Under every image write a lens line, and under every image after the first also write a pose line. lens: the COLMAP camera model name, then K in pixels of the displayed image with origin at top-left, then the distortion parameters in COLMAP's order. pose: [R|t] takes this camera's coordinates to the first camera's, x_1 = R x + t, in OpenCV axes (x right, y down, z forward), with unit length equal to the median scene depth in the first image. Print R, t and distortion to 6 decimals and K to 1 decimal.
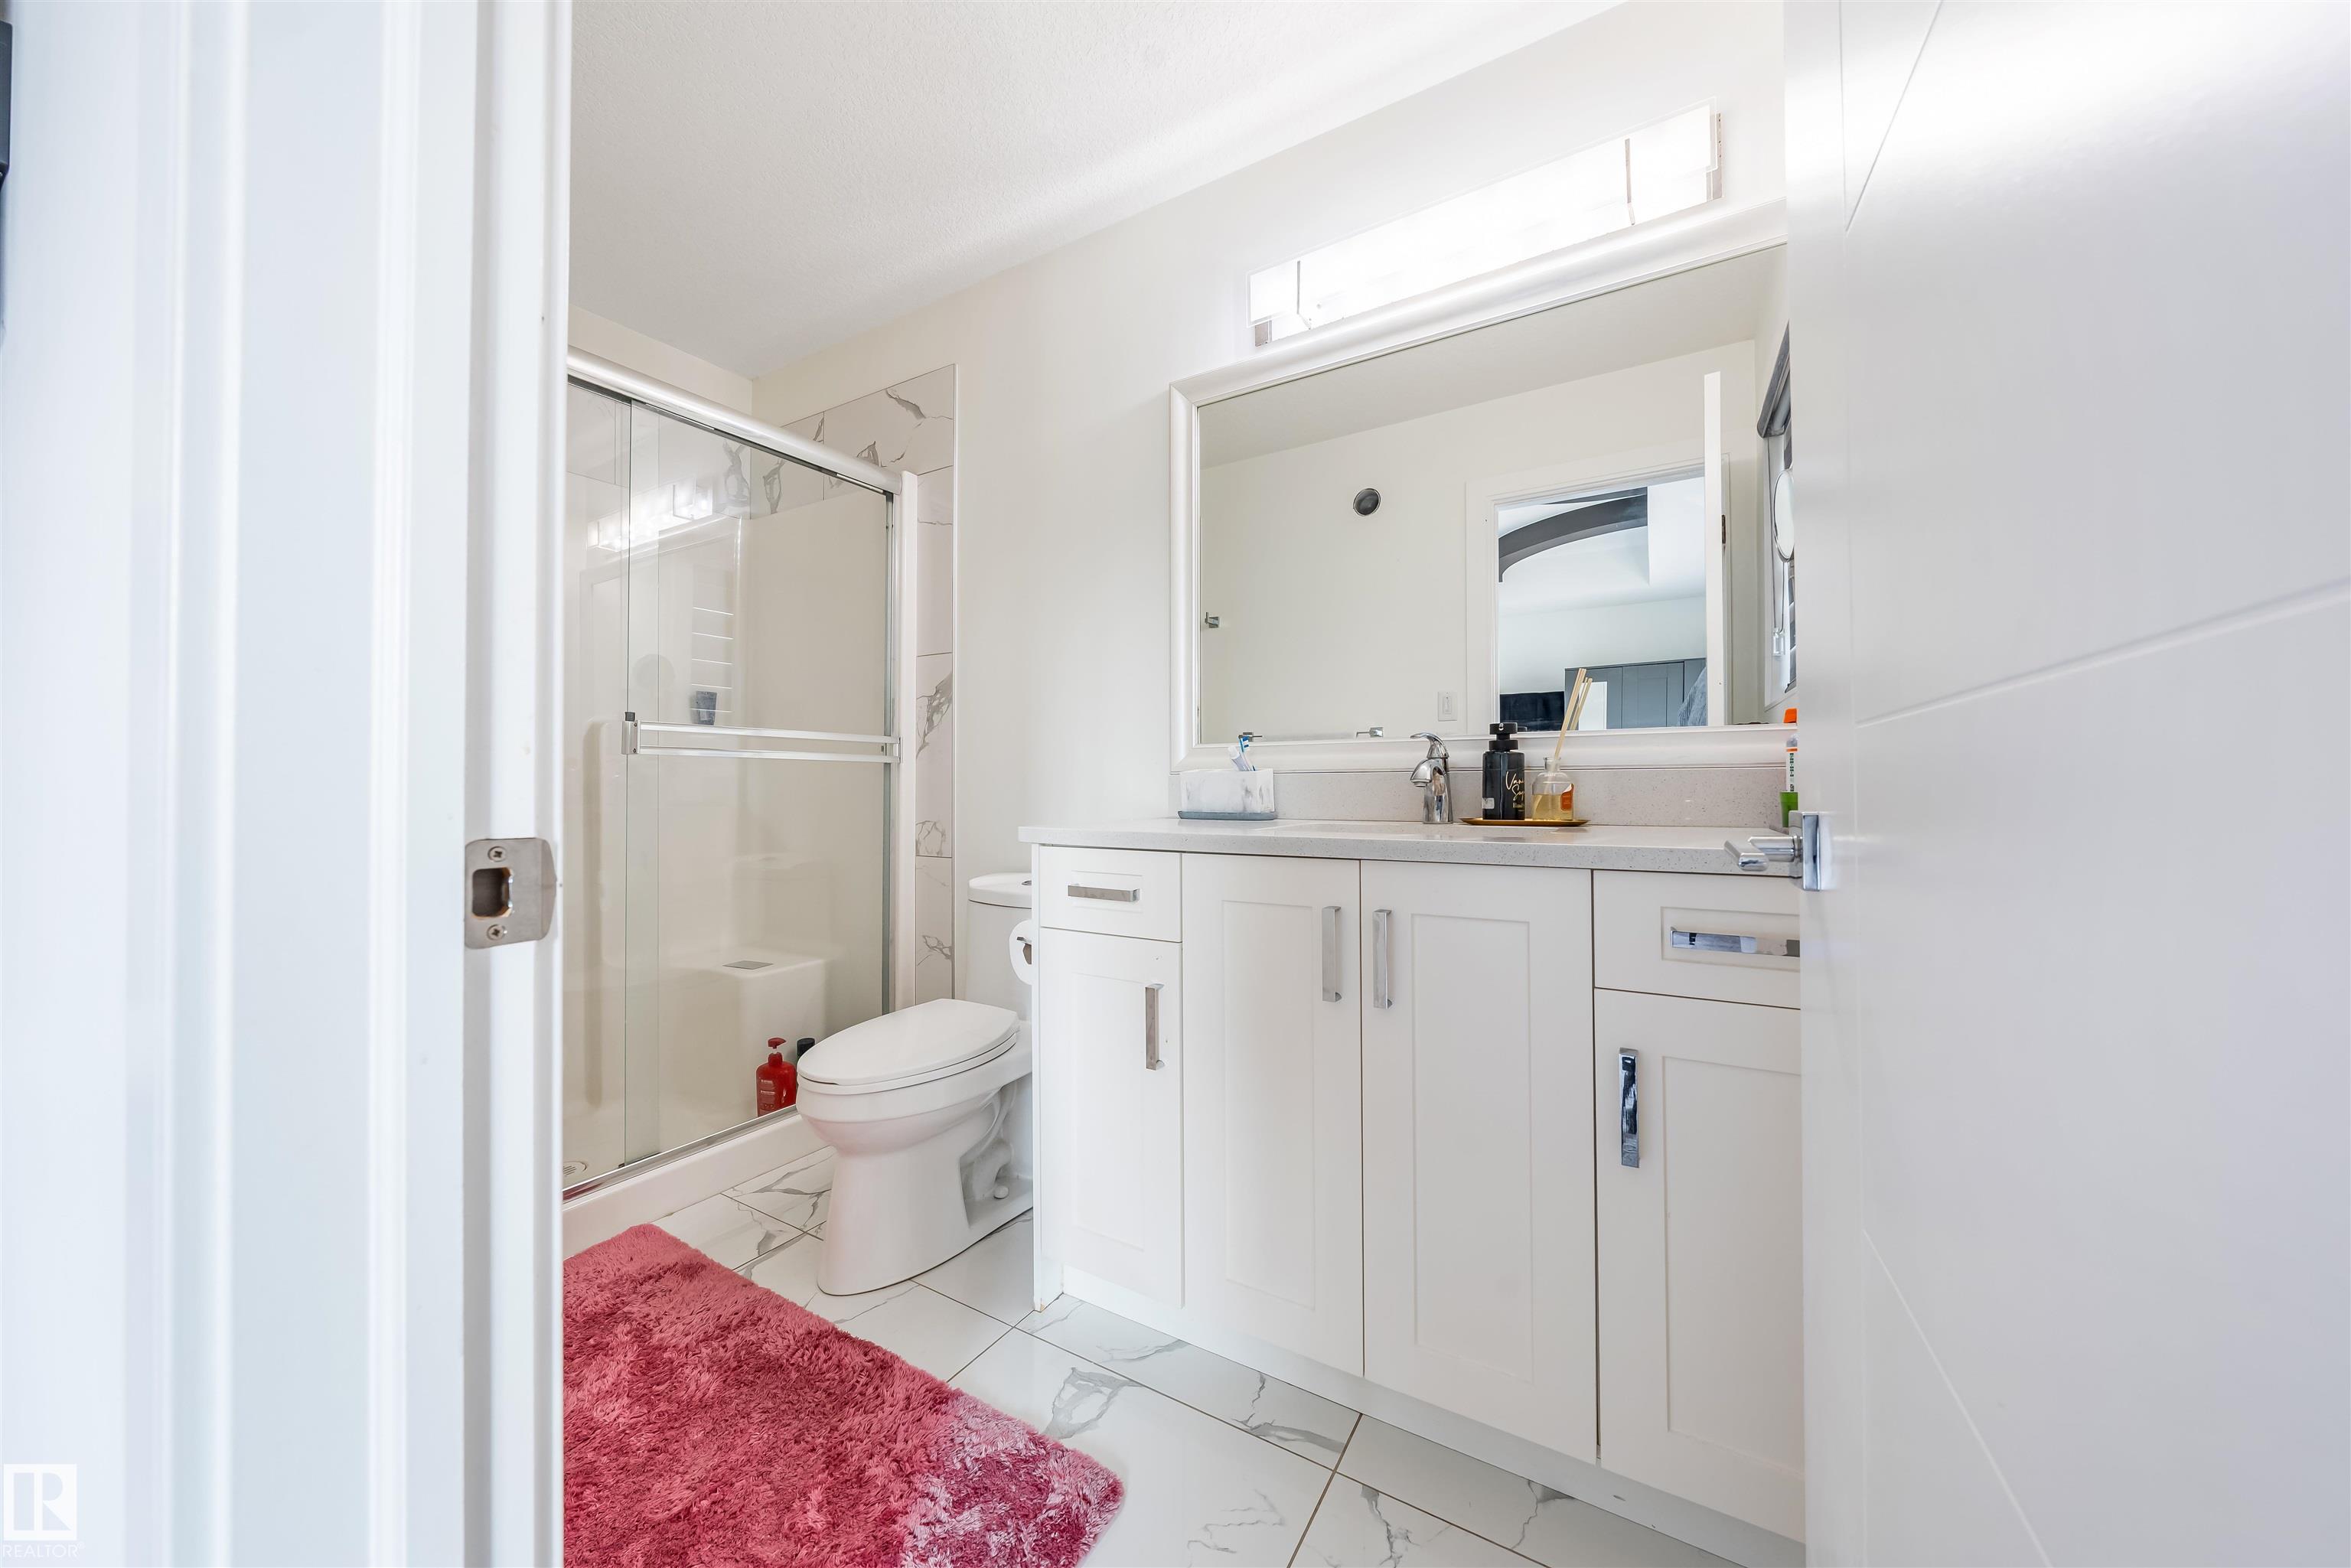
lens RADIAL K [[824.9, 0, 1165.0], [0, 824.9, 785.7], [0, 0, 1]] dist [-0.005347, 0.000822]
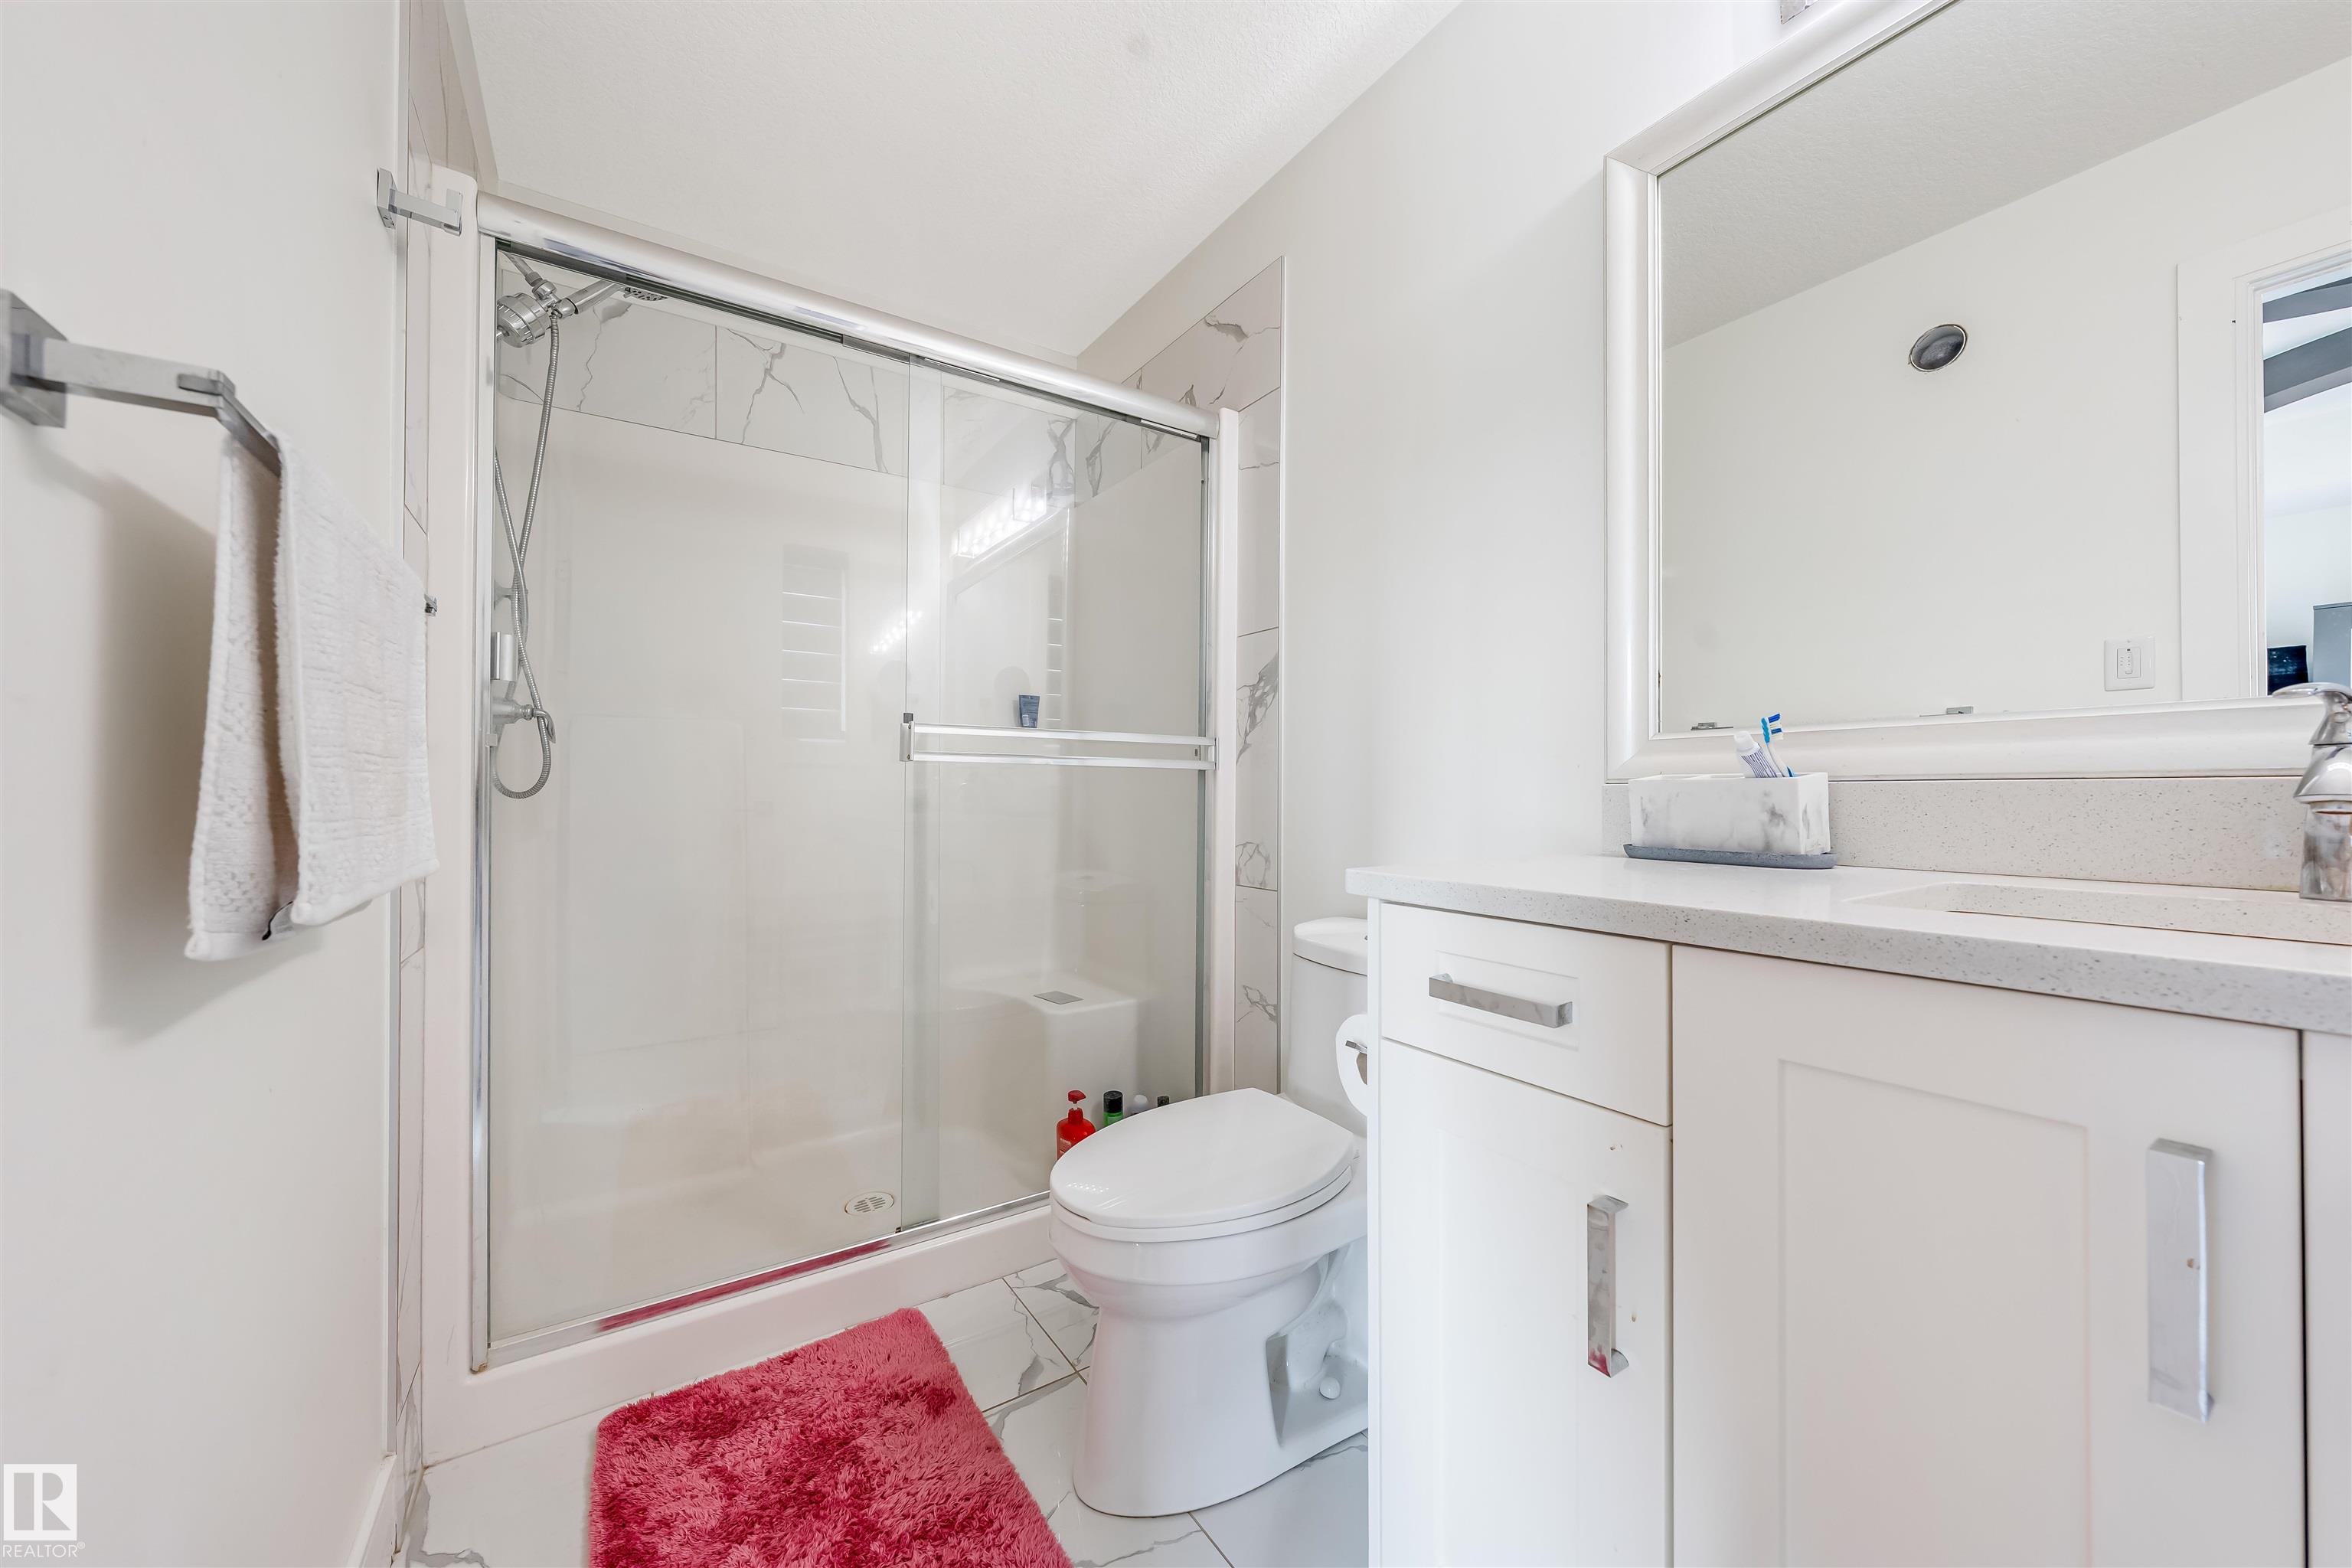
lens RADIAL K [[825.3, 0, 1151.1], [0, 825.3, 785.0], [0, 0, 1]] dist [-0.005347, 0.000822]
pose [[0.898641, -0.000123, -0.438685, -0.031741], [-0.004772, 0.999938, -0.010057, -0.005003], [0.438659, 0.011131, 0.898584, 0.317659]]
